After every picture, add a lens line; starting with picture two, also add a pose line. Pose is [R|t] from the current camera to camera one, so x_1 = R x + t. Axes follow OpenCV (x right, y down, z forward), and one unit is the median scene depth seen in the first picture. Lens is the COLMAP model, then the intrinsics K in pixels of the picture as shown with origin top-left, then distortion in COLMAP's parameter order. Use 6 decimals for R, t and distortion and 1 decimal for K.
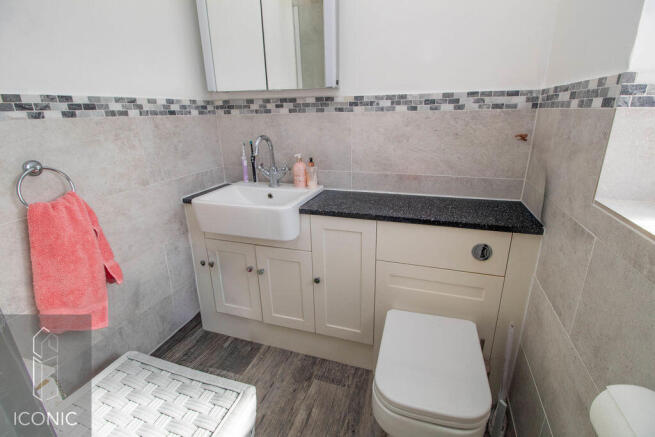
lens RADIAL K [[308.1, 0, 326.7], [0, 308.1, 217.7], [0, 0, 1]] dist [-0.000881, -0.000344]
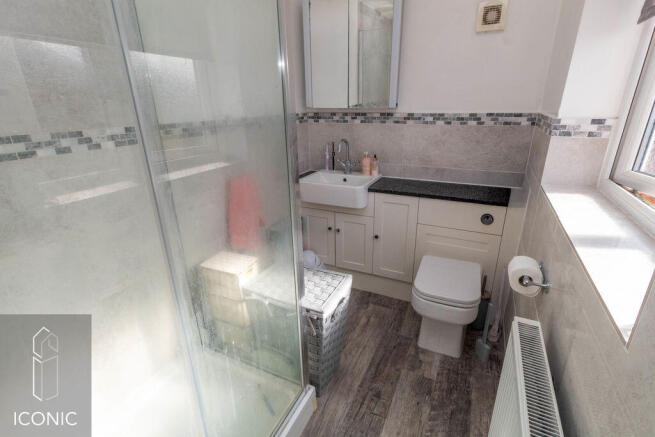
lens RADIAL K [[308.1, 0, 331.4], [0, 308.1, 217.3], [0, 0, 1]] dist [-0.000881, -0.000344]
pose [[0.993066, 0.046496, -0.107971, -0.090381], [-0.043359, 0.998572, 0.031218, 0.069611], [0.109268, -0.026321, 0.993664, -0.513112]]
